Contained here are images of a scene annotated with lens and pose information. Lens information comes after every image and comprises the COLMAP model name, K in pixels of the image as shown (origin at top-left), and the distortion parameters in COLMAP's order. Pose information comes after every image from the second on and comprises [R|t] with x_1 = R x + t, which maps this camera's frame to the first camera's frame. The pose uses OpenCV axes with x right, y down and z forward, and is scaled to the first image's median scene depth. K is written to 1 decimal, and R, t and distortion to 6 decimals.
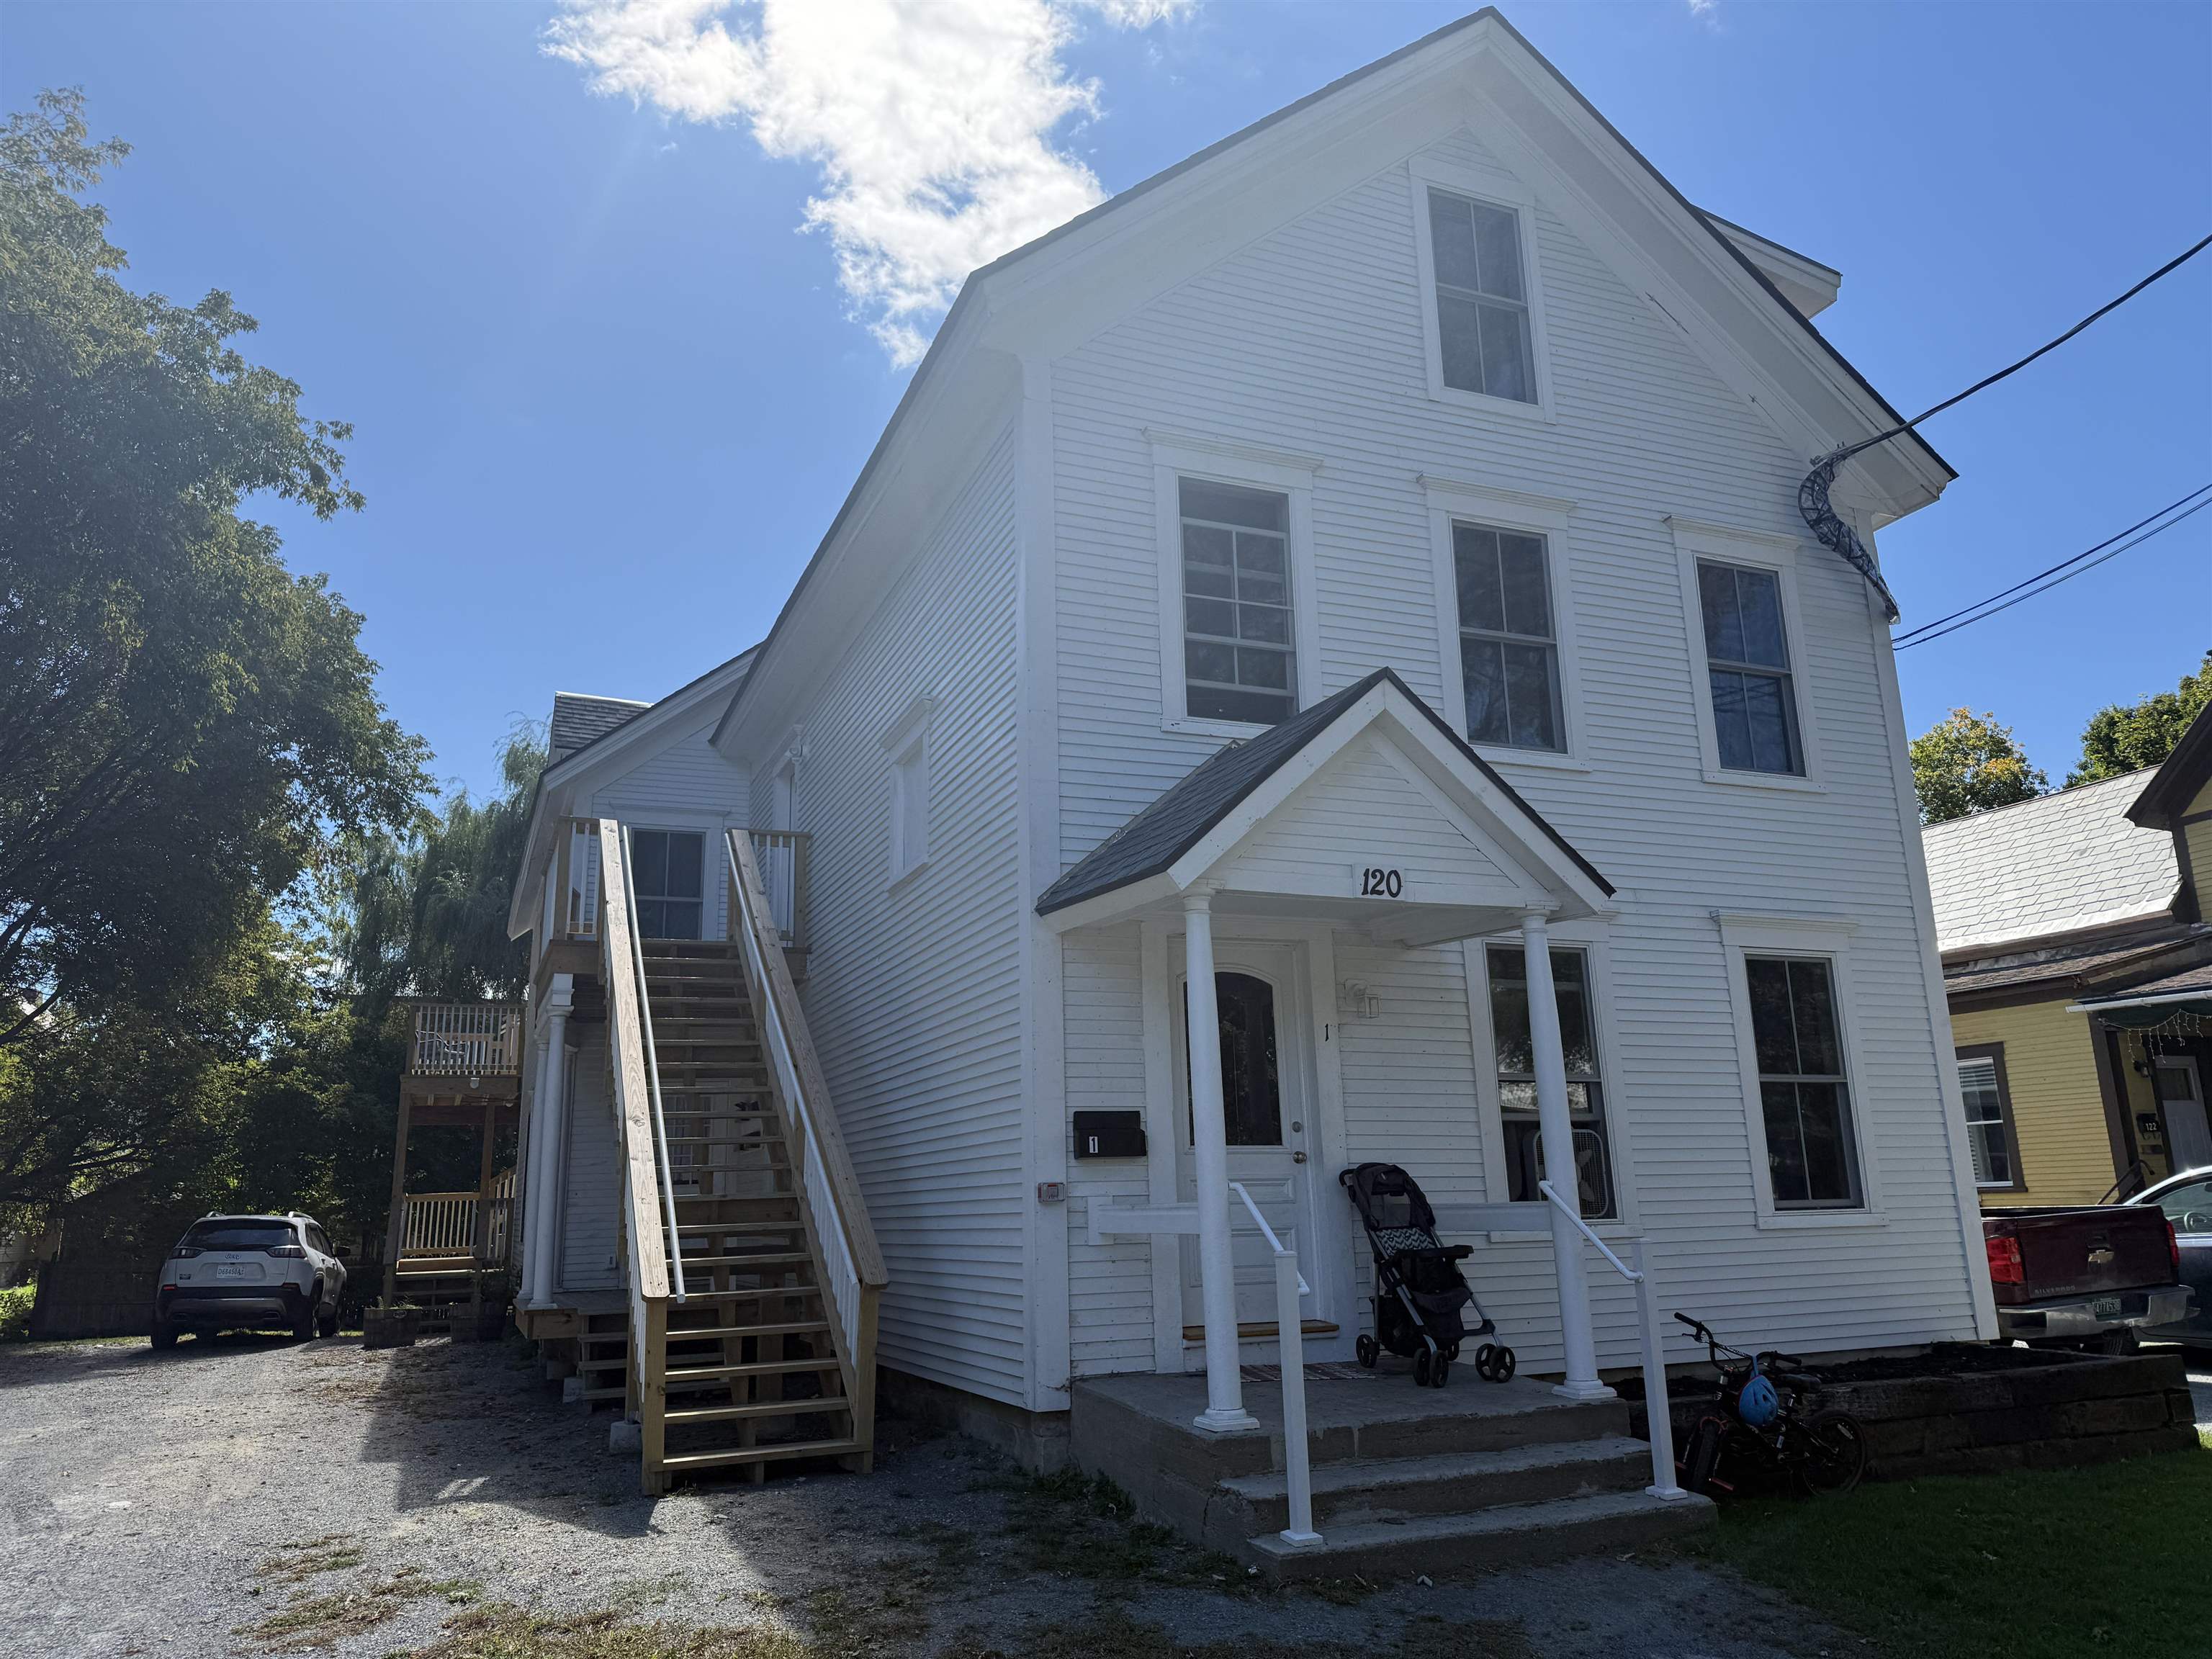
lens RADIAL K [[1535.7, 0, 1093.4], [0, 1535.7, 828.5], [0, 0, 1]] dist [0.045260, -0.054002]
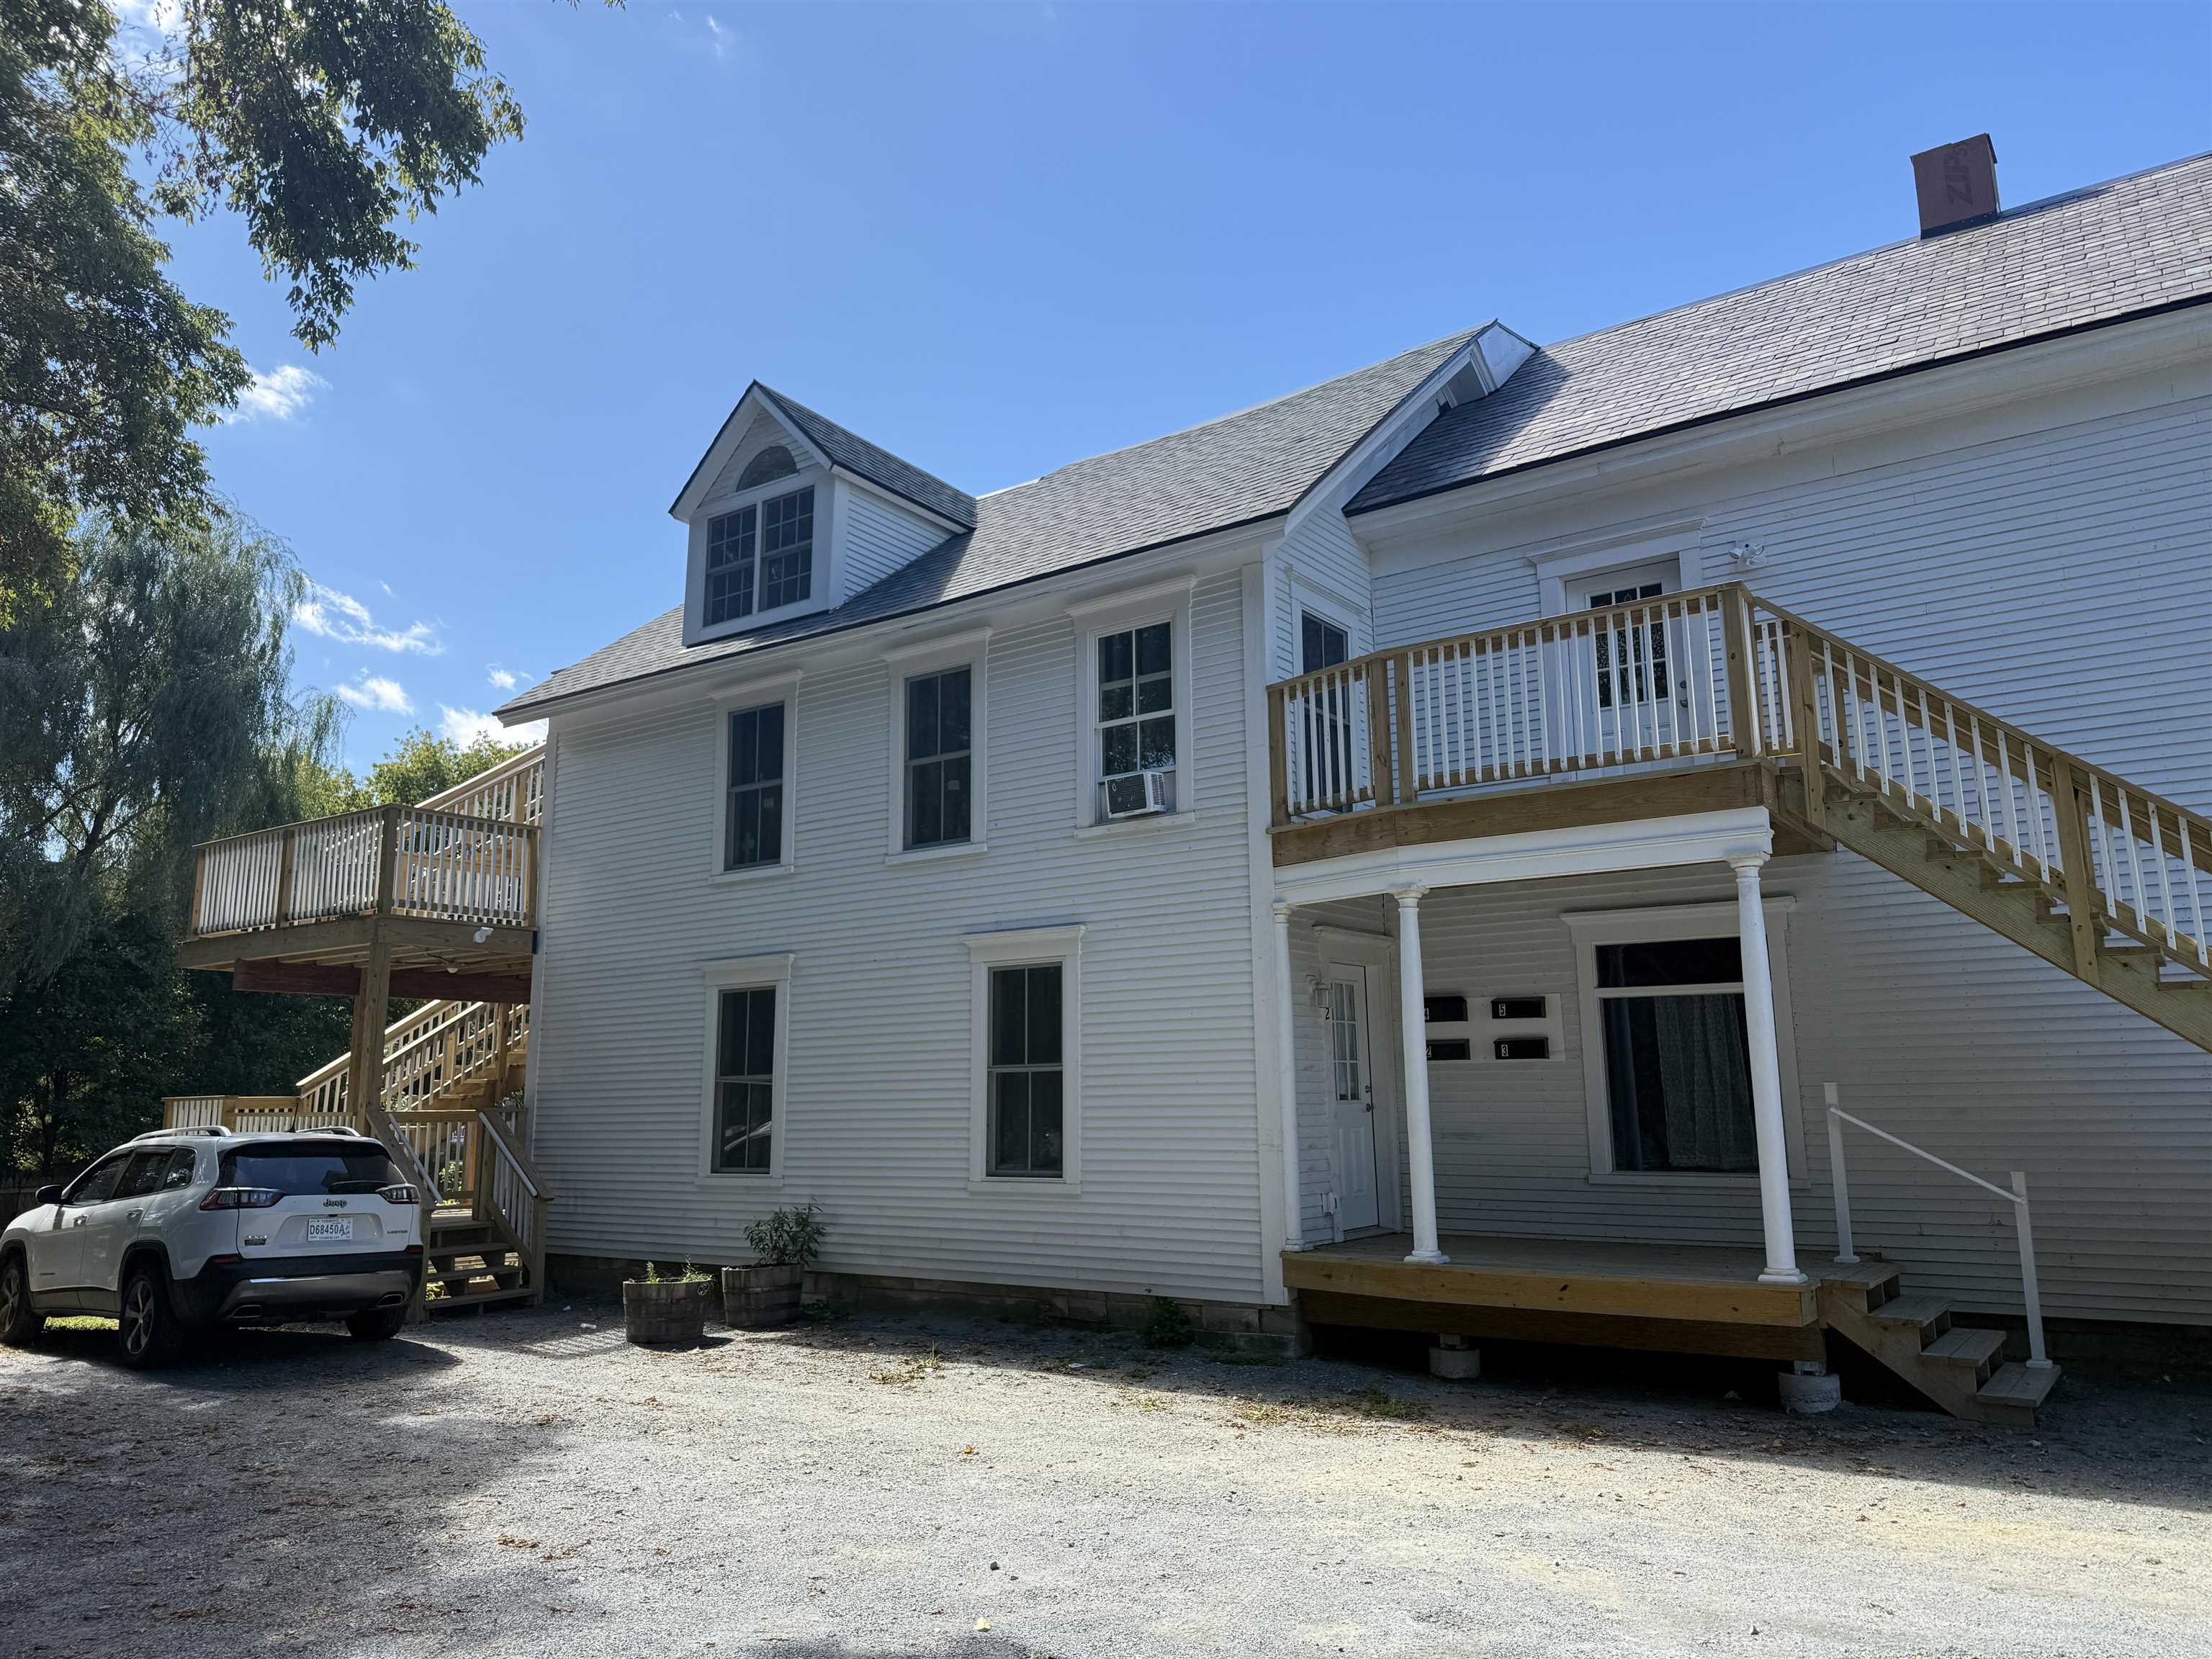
lens RADIAL K [[1535.7, 0, 1097.8], [0, 1535.7, 824.6], [0, 0, 1]] dist [0.045260, -0.054002]
pose [[0.845156, 0.113103, 0.522416, -1.421571], [-0.139193, 0.990206, 0.010805, 0.199638], [-0.516077, -0.081849, 0.852622, 0.824402]]
